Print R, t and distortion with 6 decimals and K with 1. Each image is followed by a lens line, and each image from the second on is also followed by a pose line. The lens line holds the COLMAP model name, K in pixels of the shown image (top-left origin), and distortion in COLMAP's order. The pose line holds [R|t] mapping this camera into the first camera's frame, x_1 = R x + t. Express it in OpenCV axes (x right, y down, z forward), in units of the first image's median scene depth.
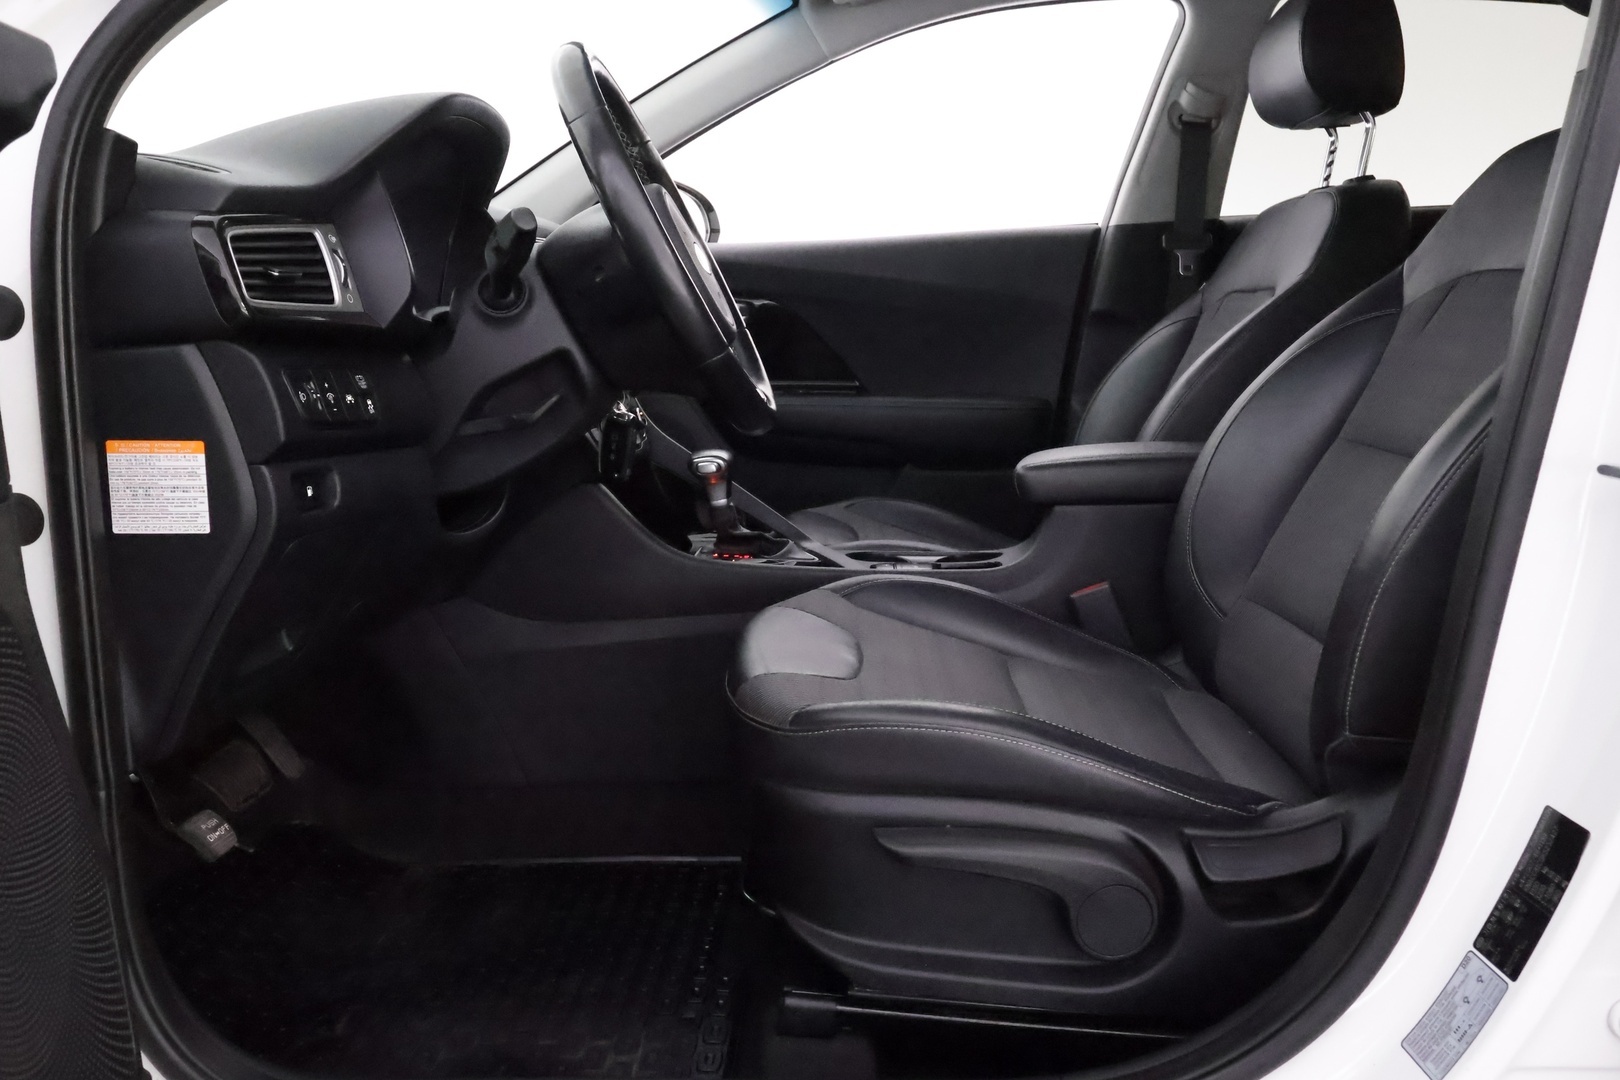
lens RADIAL K [[1288.5, 0, 807.9], [0, 1288.5, 542.5], [0, 0, 1]] dist [0.012397, -0.004774]
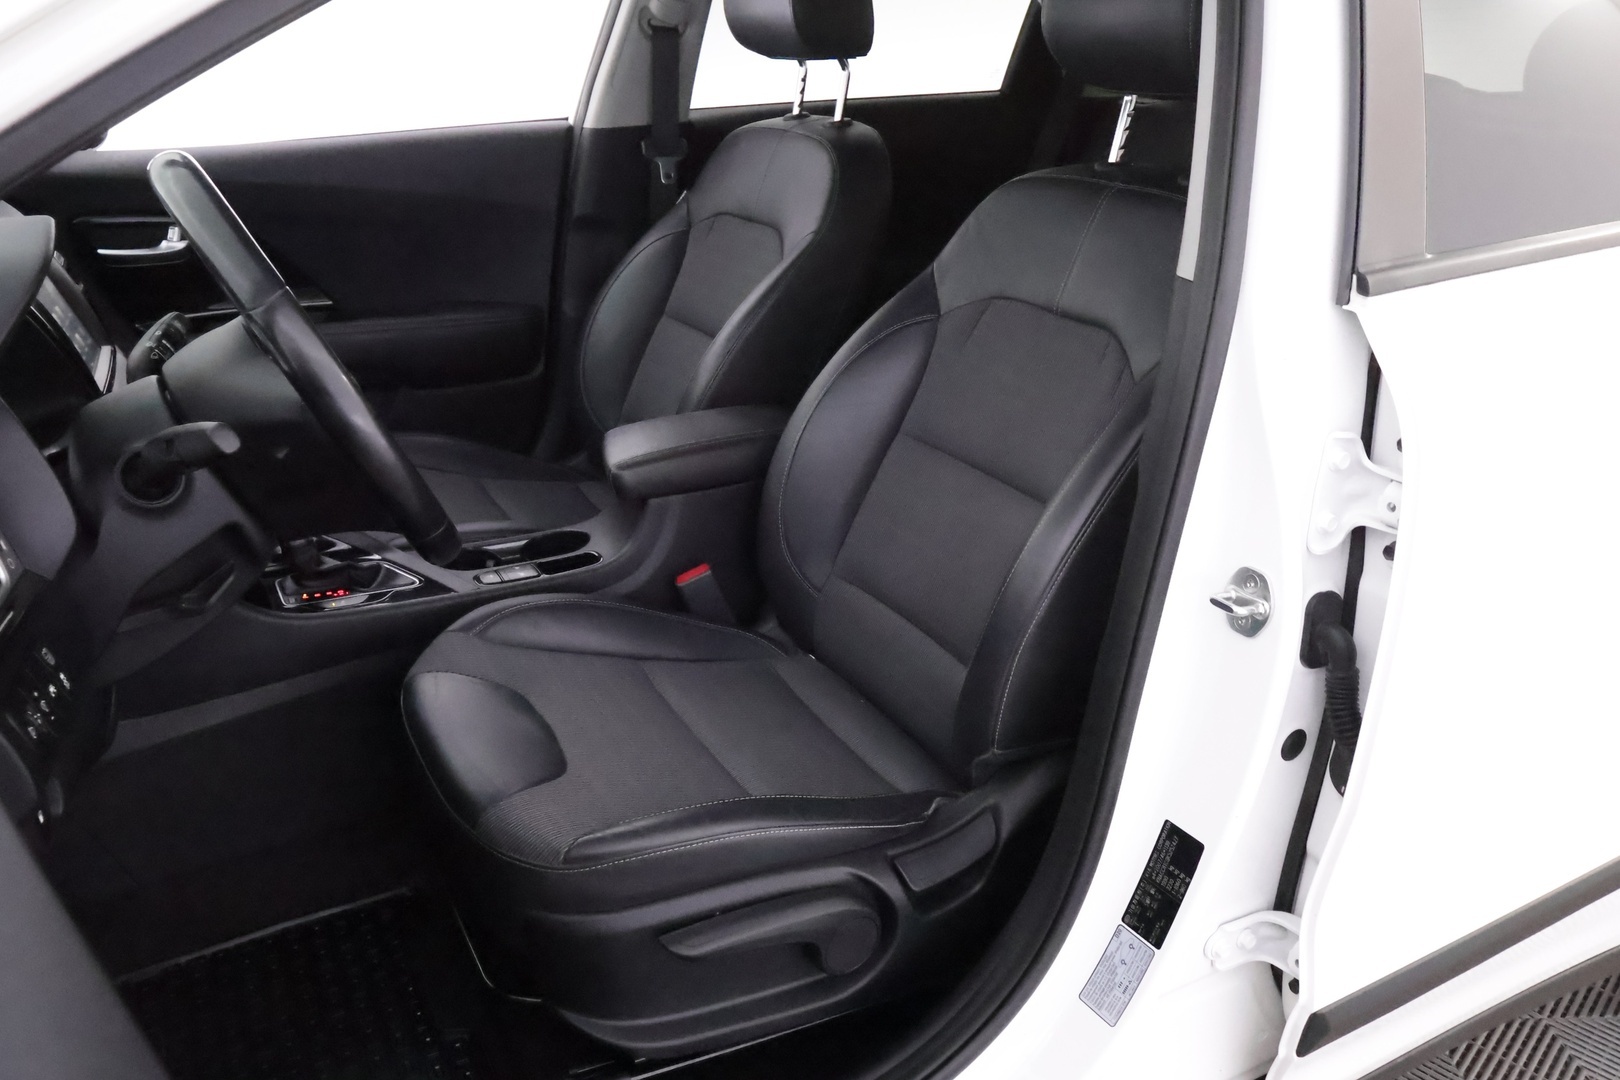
lens RADIAL K [[1288.5, 0, 813.4], [0, 1288.5, 536.5], [0, 0, 1]] dist [0.012397, -0.004774]
pose [[0.867166, -0.171815, 0.467443, -0.276036], [0.066163, 0.970029, 0.233807, -0.343057], [-0.493605, -0.171822, 0.852544, 0.042288]]
